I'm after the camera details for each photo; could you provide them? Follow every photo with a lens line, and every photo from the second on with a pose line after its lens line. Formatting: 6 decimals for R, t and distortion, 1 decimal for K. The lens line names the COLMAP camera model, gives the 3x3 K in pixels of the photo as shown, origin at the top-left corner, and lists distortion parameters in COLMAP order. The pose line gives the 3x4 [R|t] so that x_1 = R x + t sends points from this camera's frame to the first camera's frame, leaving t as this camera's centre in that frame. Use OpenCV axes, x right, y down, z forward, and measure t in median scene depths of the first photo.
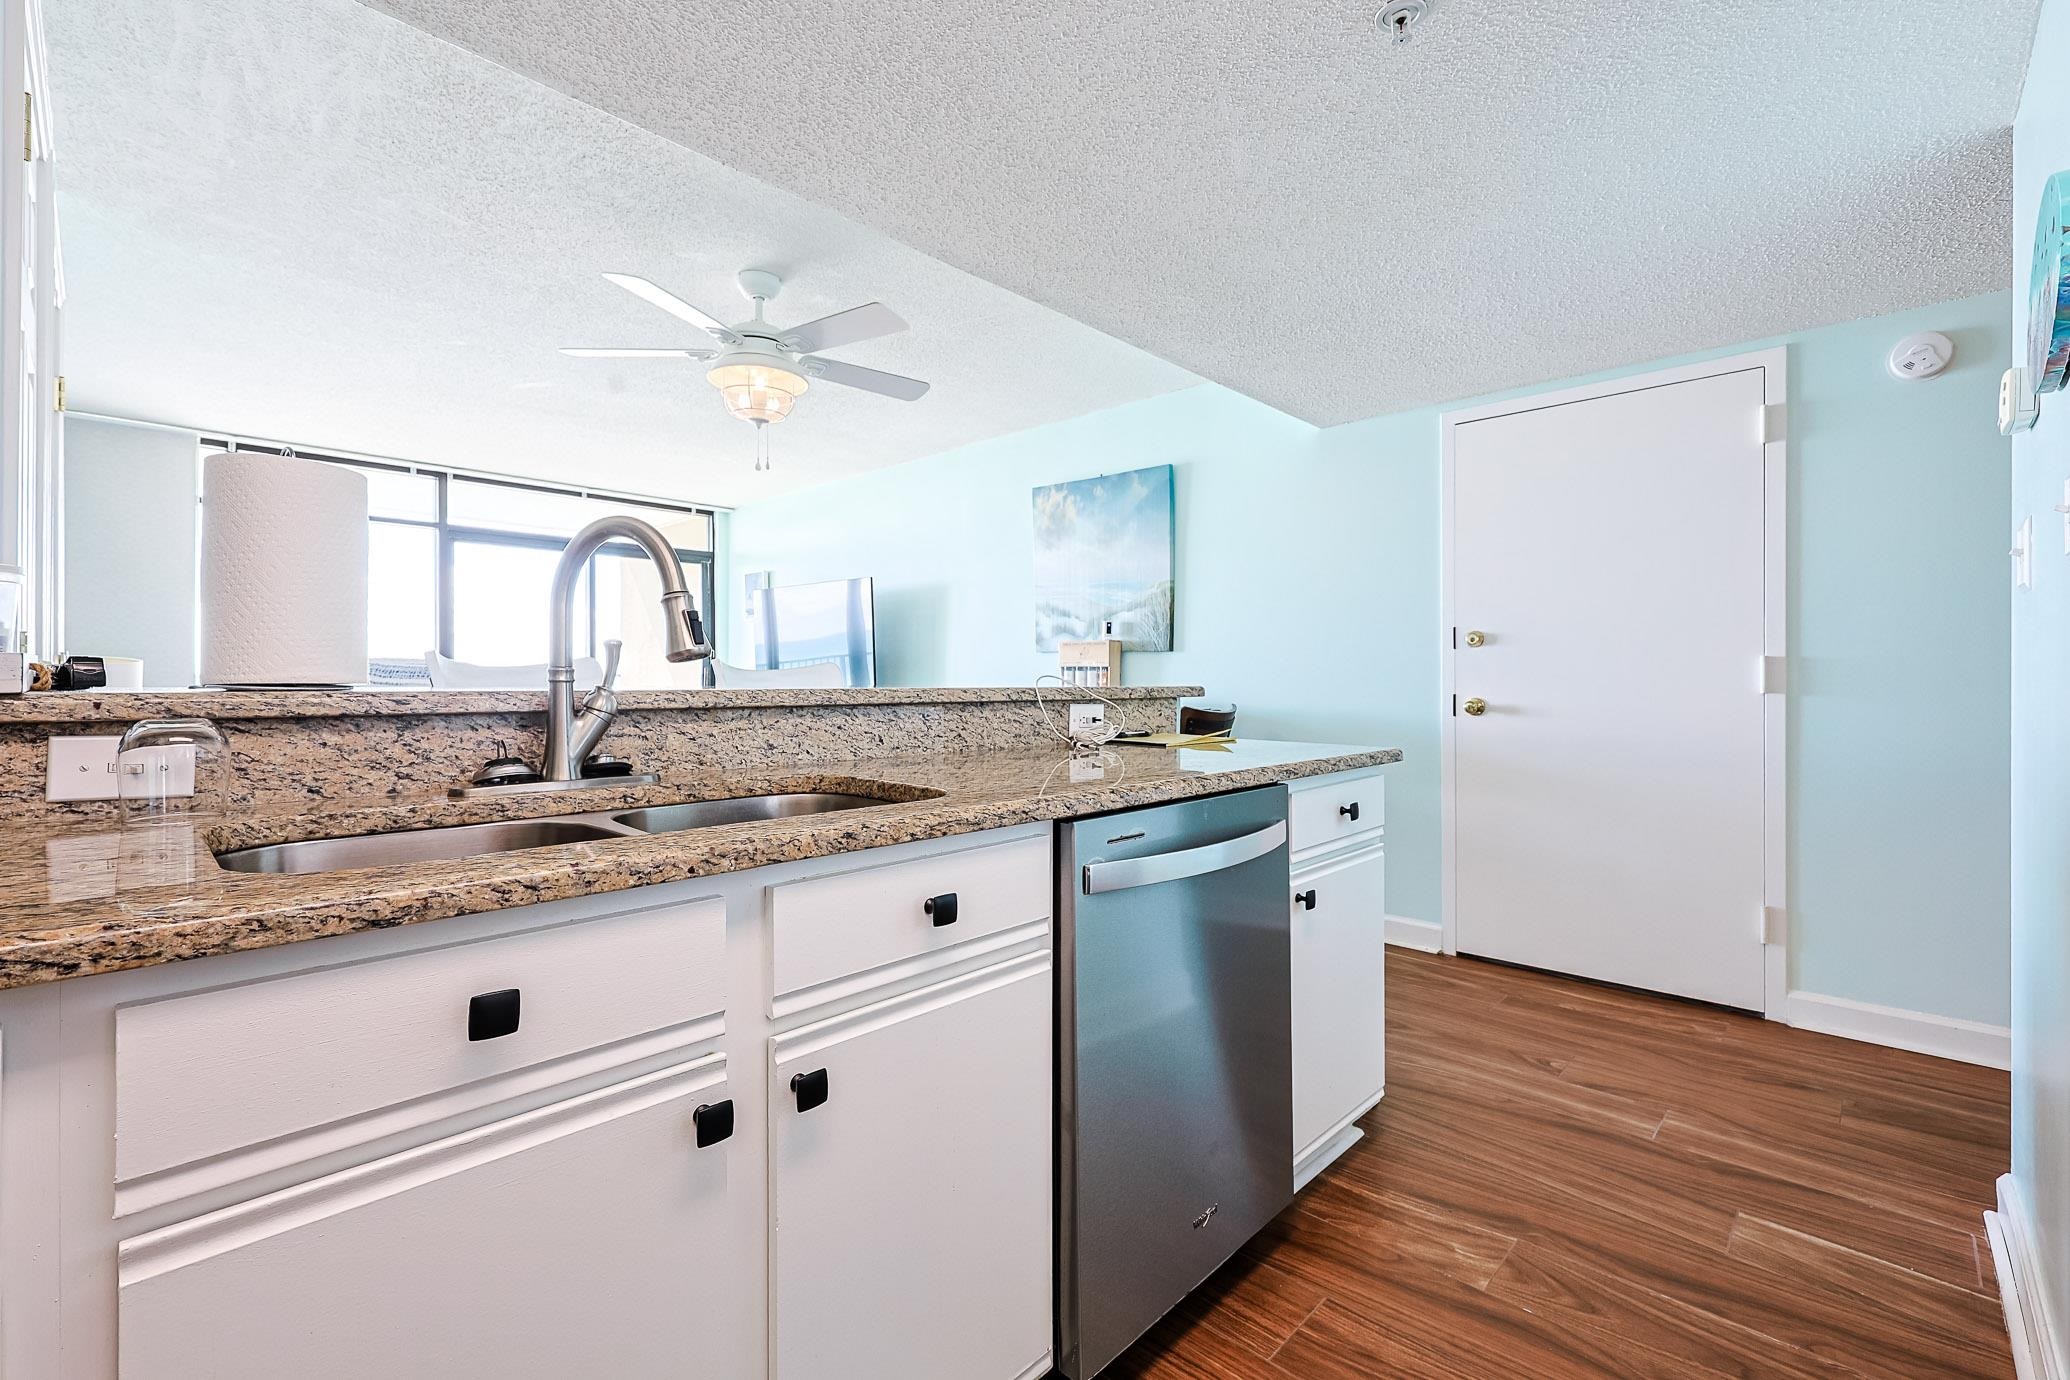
lens RADIAL K [[897.4, 0, 1043.8], [0, 897.4, 677.7], [0, 0, 1]] dist [-0.001819, -0.000251]
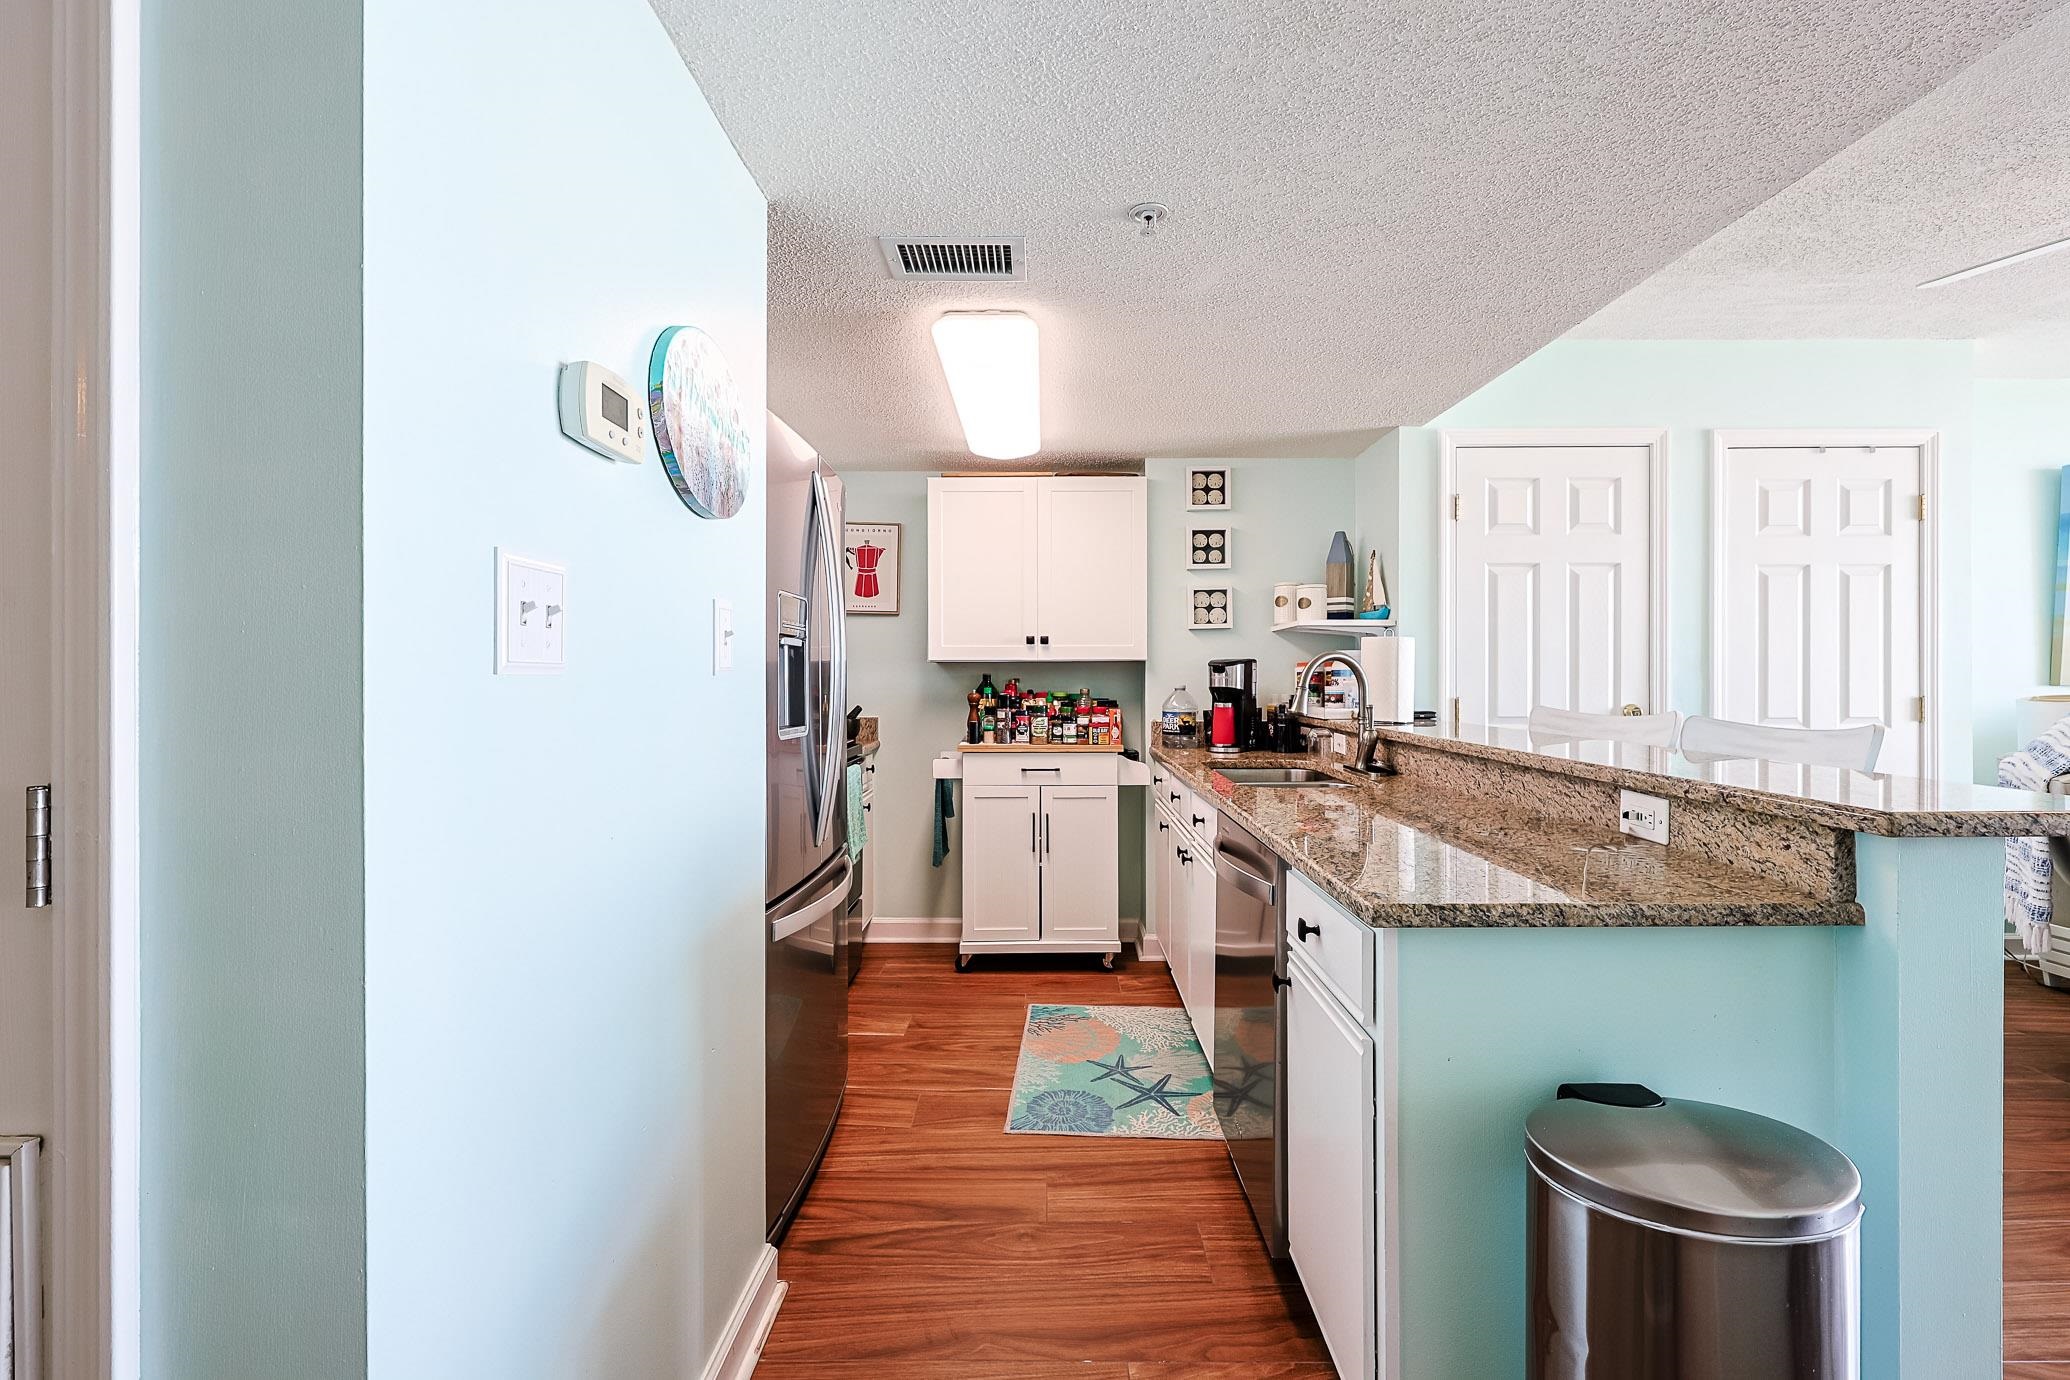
lens RADIAL K [[916.6, 0, 1040.3], [0, 916.6, 673.4], [0, 0, 1]] dist [-0.002176, -0.000616]
pose [[-0.729229, 0.002225, -0.684266, 0.449481], [-0.000593, 0.999992, 0.003883, -0.035345], [0.684269, 0.003237, -0.729222, 0.596116]]
